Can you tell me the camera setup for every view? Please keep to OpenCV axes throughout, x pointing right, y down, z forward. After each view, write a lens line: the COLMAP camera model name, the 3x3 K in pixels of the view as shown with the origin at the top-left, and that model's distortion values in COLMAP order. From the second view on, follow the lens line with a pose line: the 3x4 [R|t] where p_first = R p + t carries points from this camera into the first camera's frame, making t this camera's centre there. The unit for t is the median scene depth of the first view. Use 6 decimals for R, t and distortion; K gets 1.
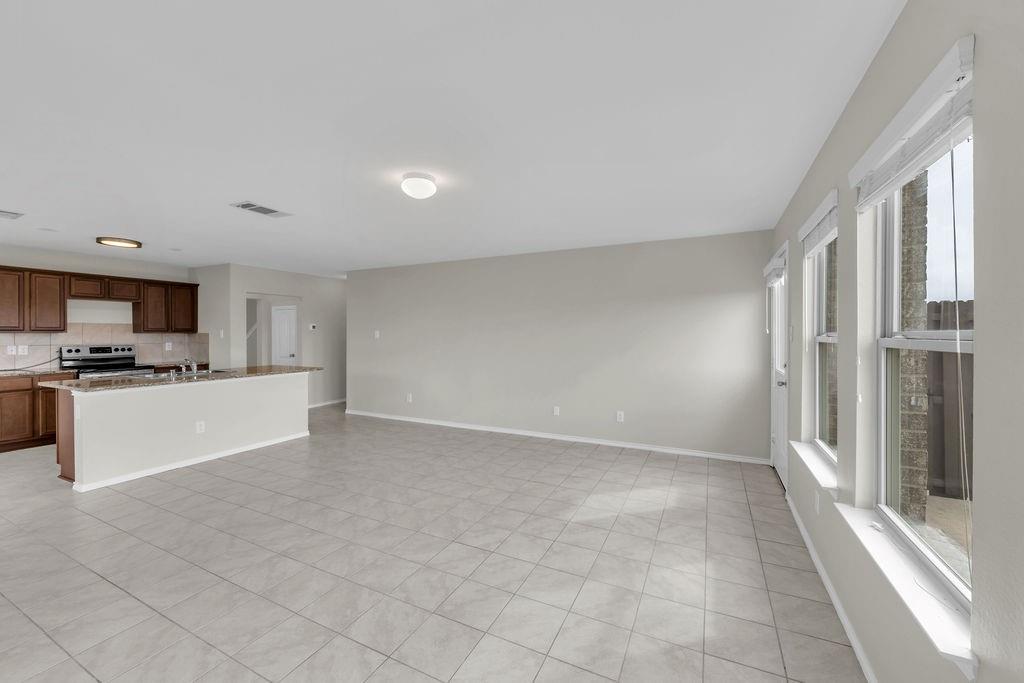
lens RADIAL K [[403.7, 0, 517.6], [0, 403.7, 340.3], [0, 0, 1]] dist [-0.000653, 0.000116]
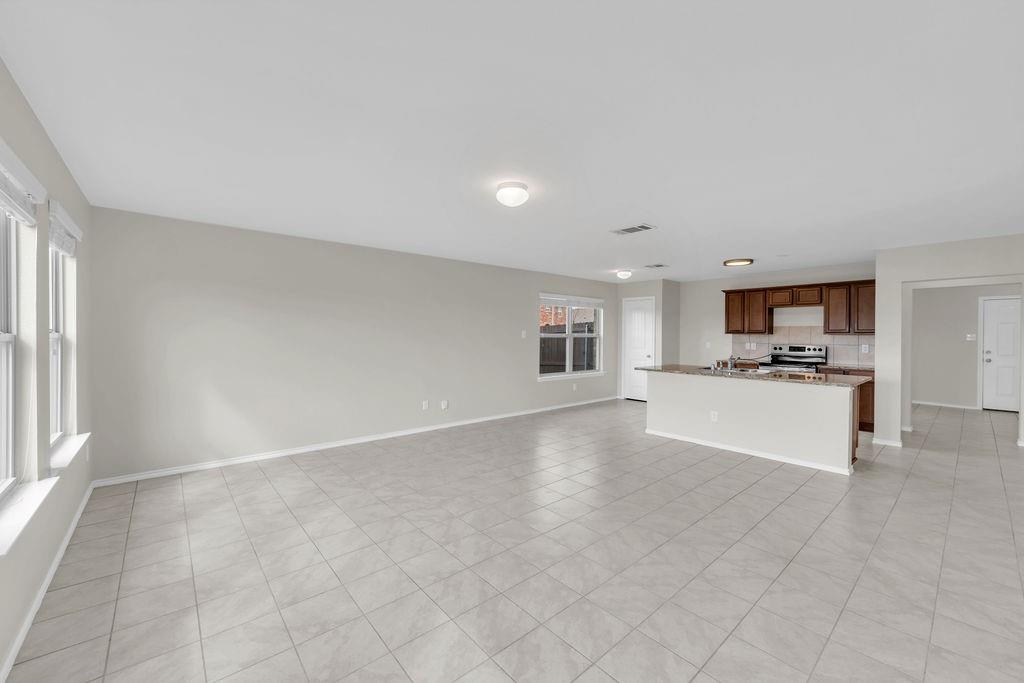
lens RADIAL K [[403.7, 0, 519.8], [0, 403.7, 338.6], [0, 0, 1]] dist [-0.000653, 0.000116]
pose [[-0.389042, 0.008434, -0.921181, 0.415408], [-0.022066, 0.999586, 0.018471, -0.011194], [0.920956, 0.027512, -0.388695, 0.818252]]
